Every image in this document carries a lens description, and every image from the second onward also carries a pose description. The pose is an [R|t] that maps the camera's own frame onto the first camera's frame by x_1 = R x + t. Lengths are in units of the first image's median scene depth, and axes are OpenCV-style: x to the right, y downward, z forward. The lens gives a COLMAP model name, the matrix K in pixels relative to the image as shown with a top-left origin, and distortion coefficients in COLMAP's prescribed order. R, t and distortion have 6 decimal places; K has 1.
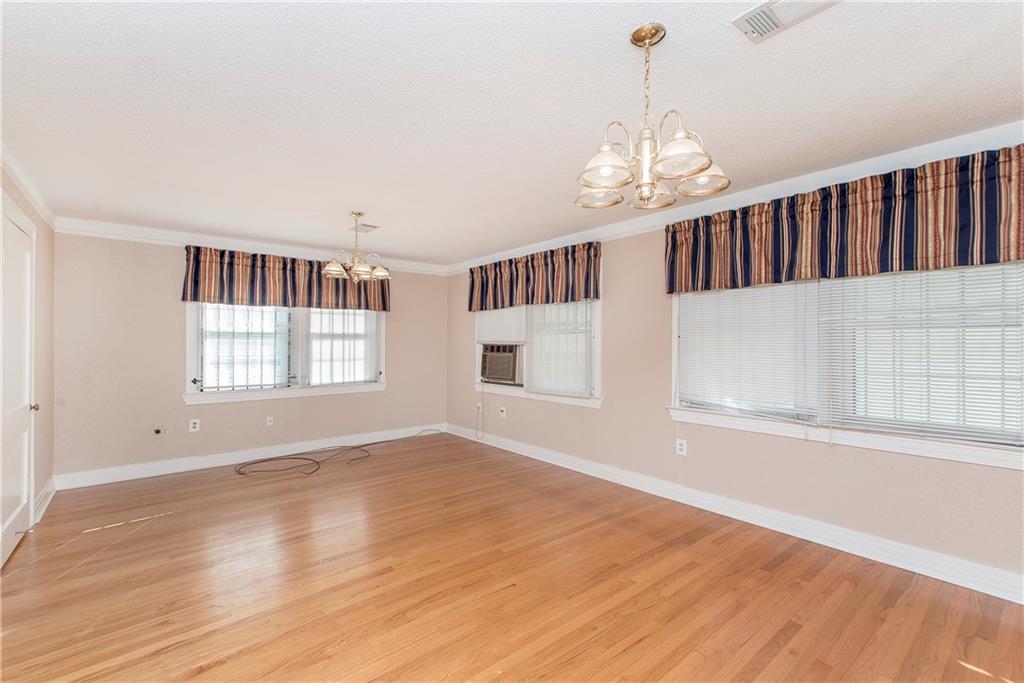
lens RADIAL K [[471.7, 0, 512.0], [0, 471.7, 341.5], [0, 0, 1]] dist [-0.020917, 0.000039]
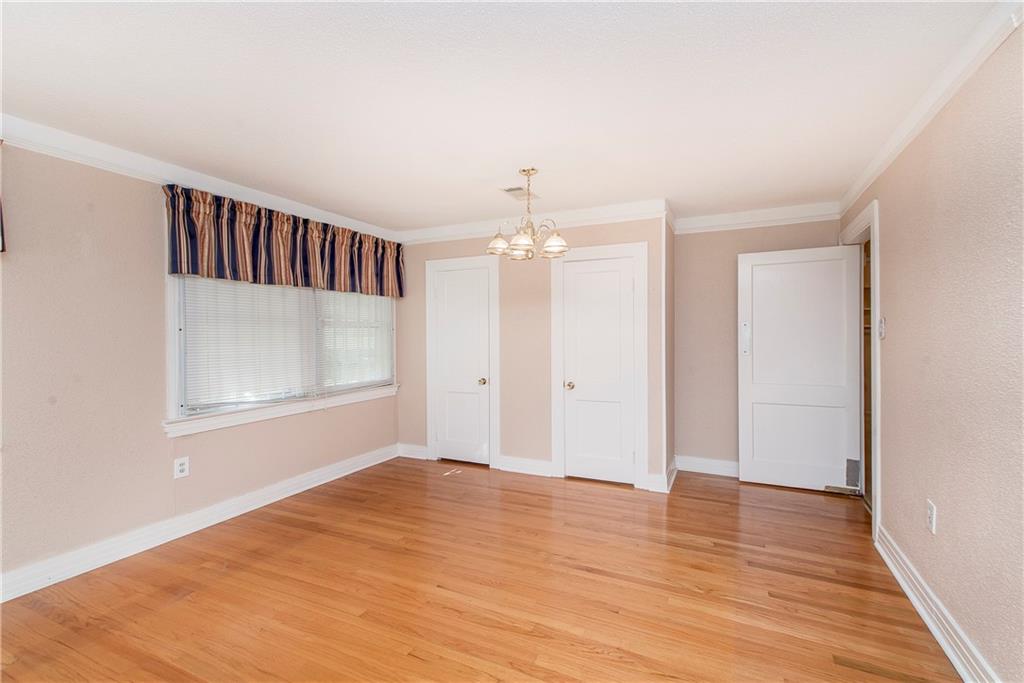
lens RADIAL K [[465.1, 0, 512.0], [0, 465.1, 341.5], [0, 0, 1]] dist [0.000091, -0.000017]
pose [[-0.453025, -0.019195, 0.891291, -0.755888], [-0.000061, 0.999769, 0.021500, -0.011378], [-0.891498, 0.009686, -0.452922, 1.065352]]
